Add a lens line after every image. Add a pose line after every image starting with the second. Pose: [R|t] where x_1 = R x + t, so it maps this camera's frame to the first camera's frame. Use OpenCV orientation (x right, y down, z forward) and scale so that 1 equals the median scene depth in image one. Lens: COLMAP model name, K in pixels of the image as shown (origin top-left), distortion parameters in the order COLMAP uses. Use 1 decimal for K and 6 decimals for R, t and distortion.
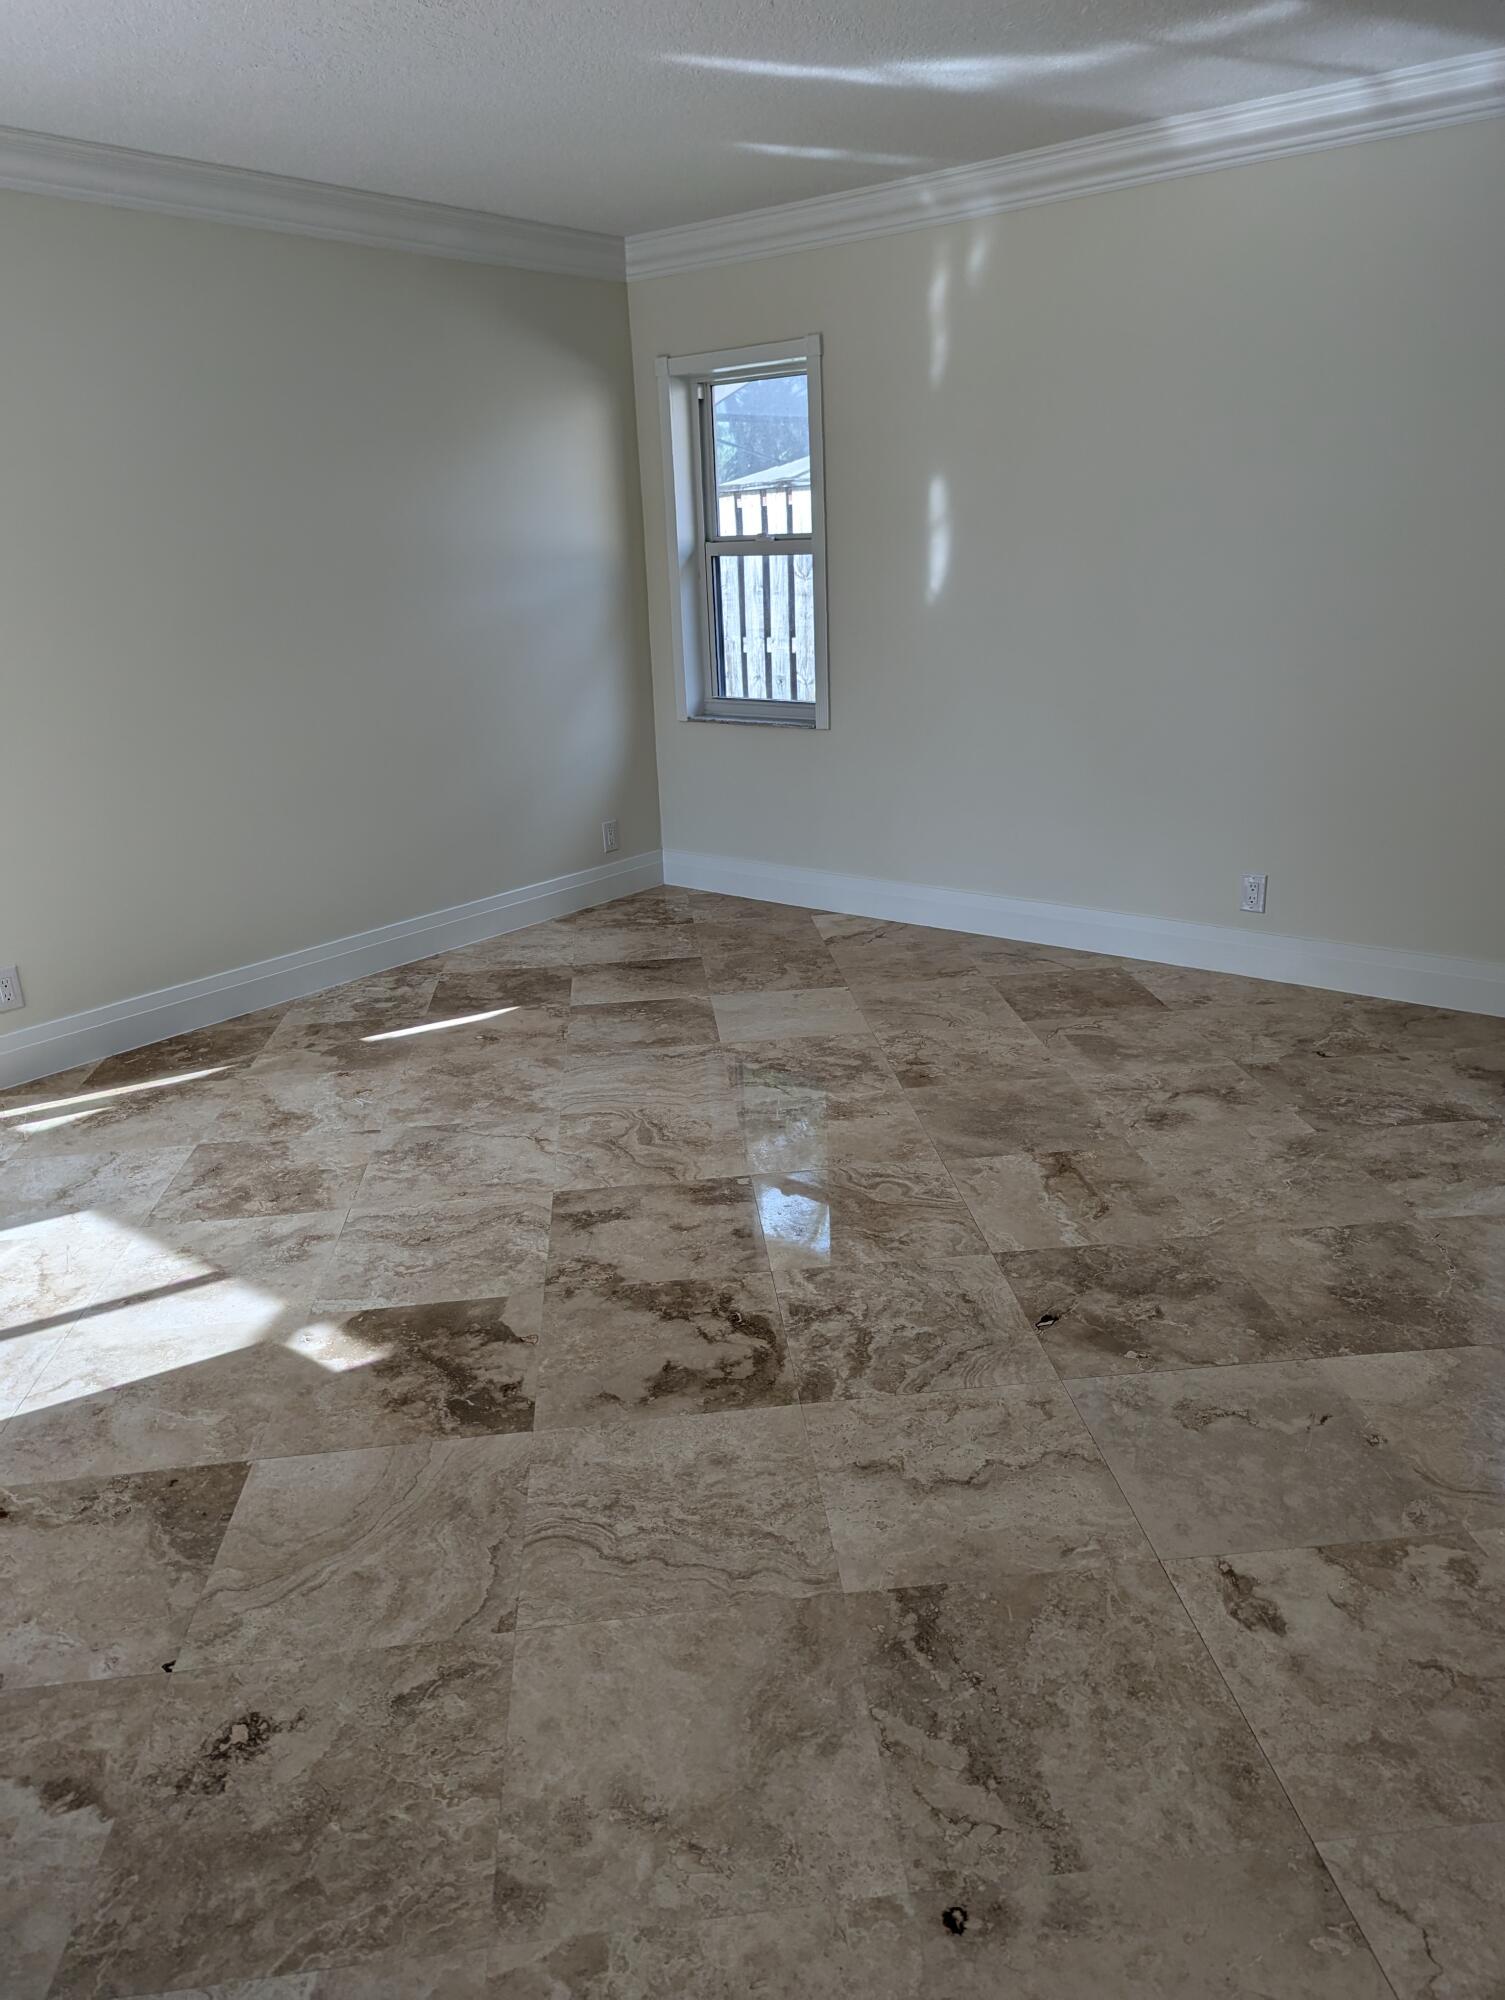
lens RADIAL K [[1388.2, 0, 752.5], [0, 1388.2, 1000.0], [0, 0, 1]] dist [0.069400, -0.064242]
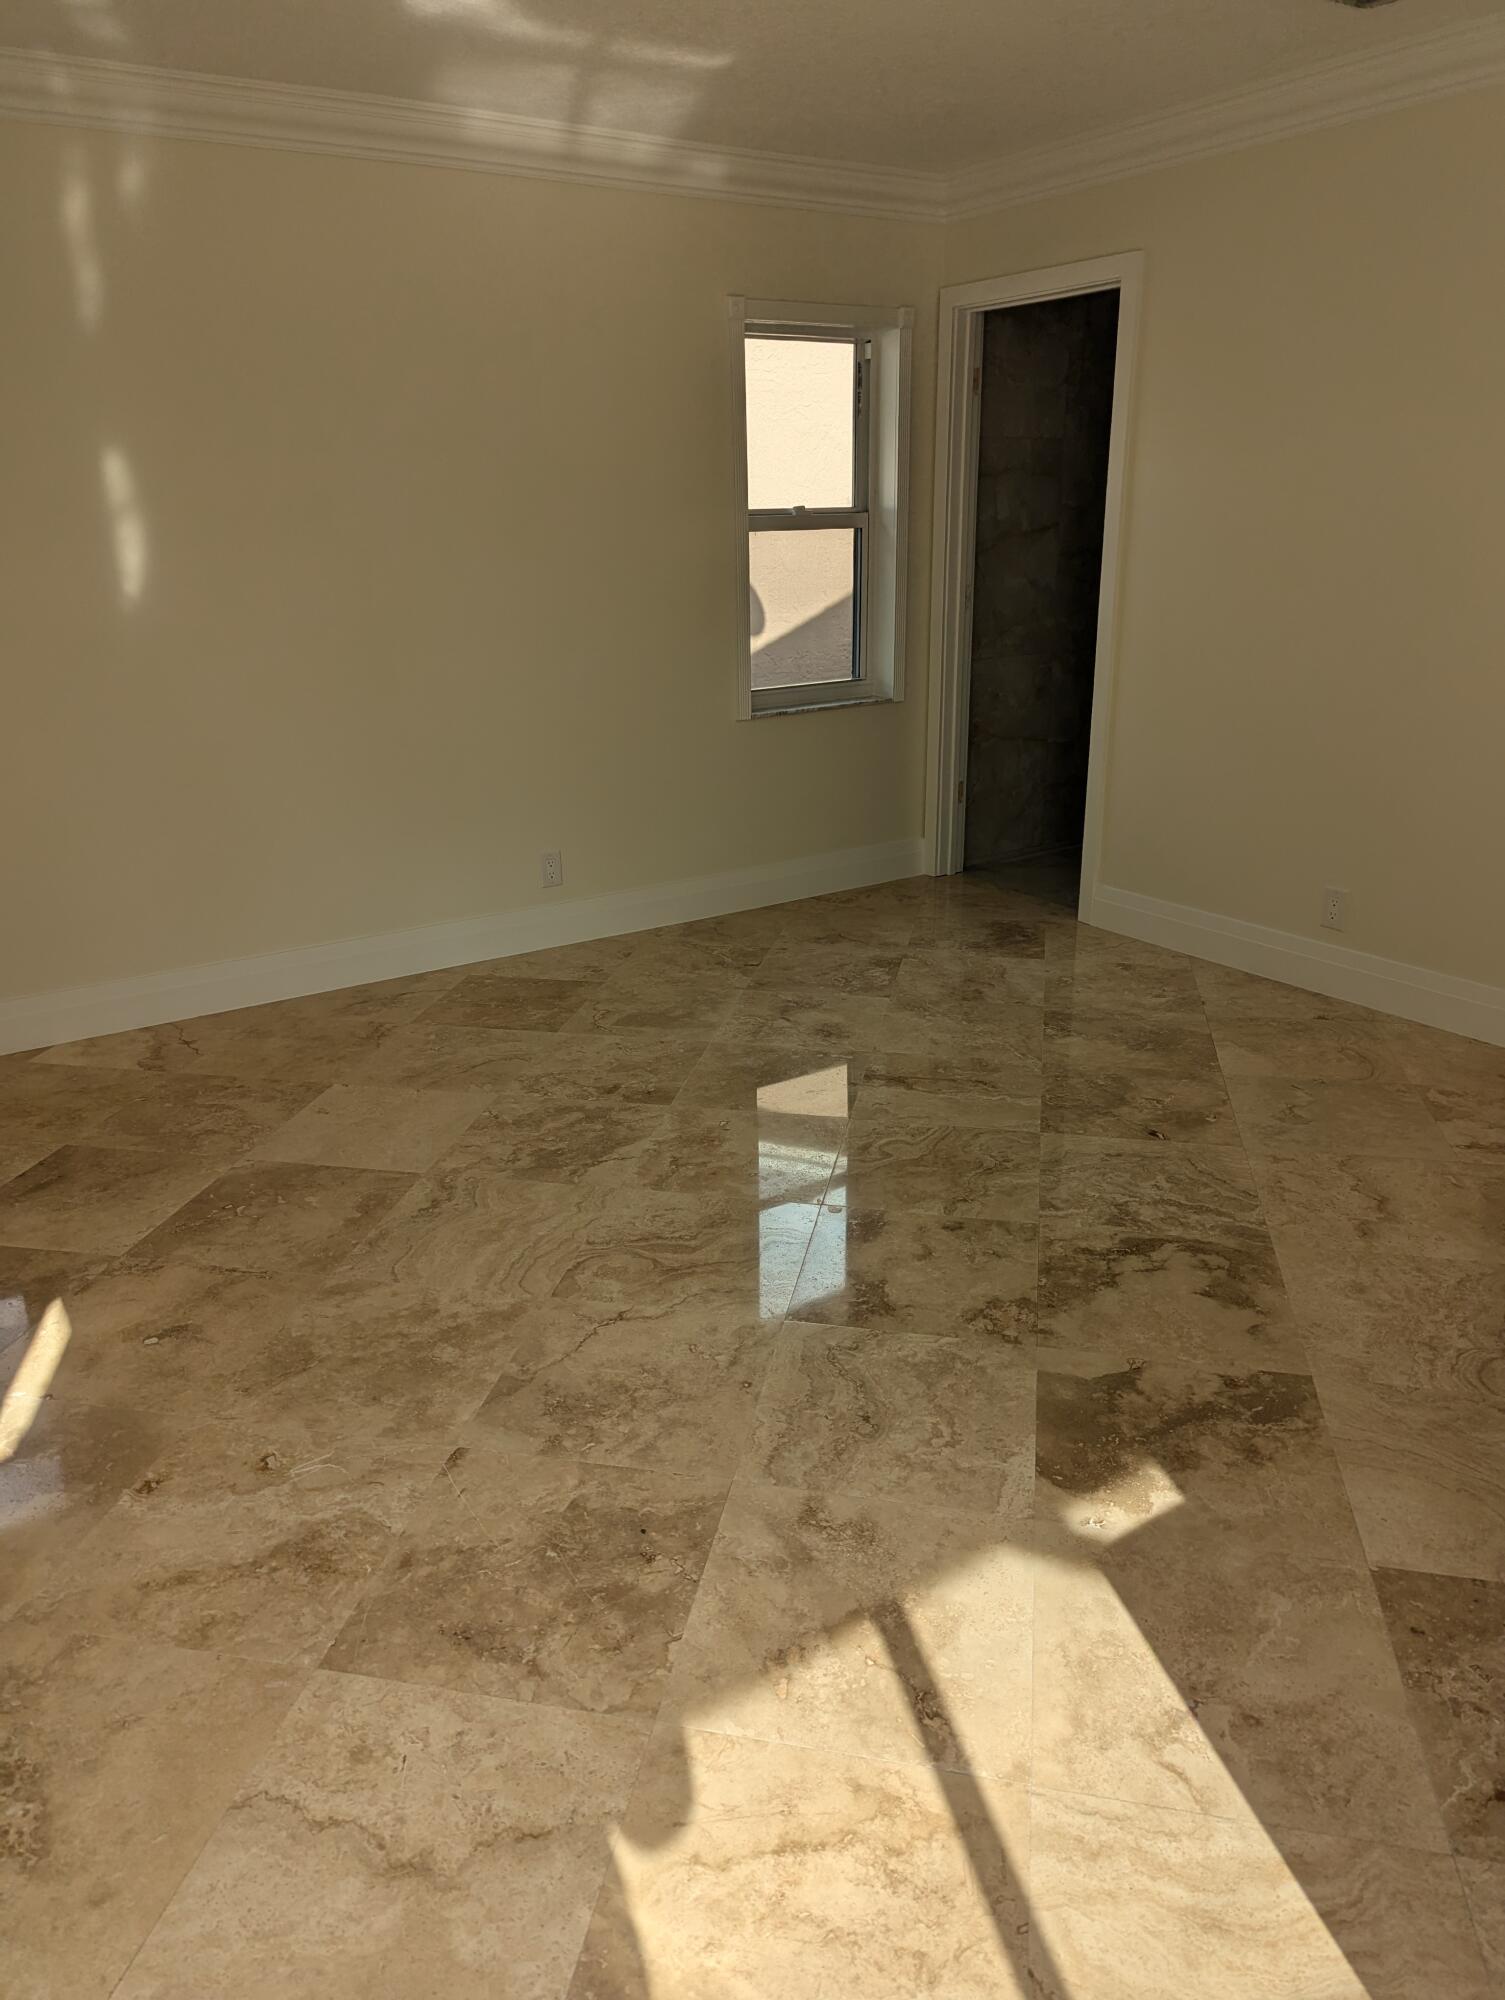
lens RADIAL K [[1388.2, 0, 752.5], [0, 1388.2, 1000.0], [0, 0, 1]] dist [0.069400, -0.064242]
pose [[0.307004, -0.285316, 0.907933, -0.796992], [0.307029, 0.932688, 0.189278, -0.184819], [-0.900823, 0.220653, 0.373940, 0.655084]]
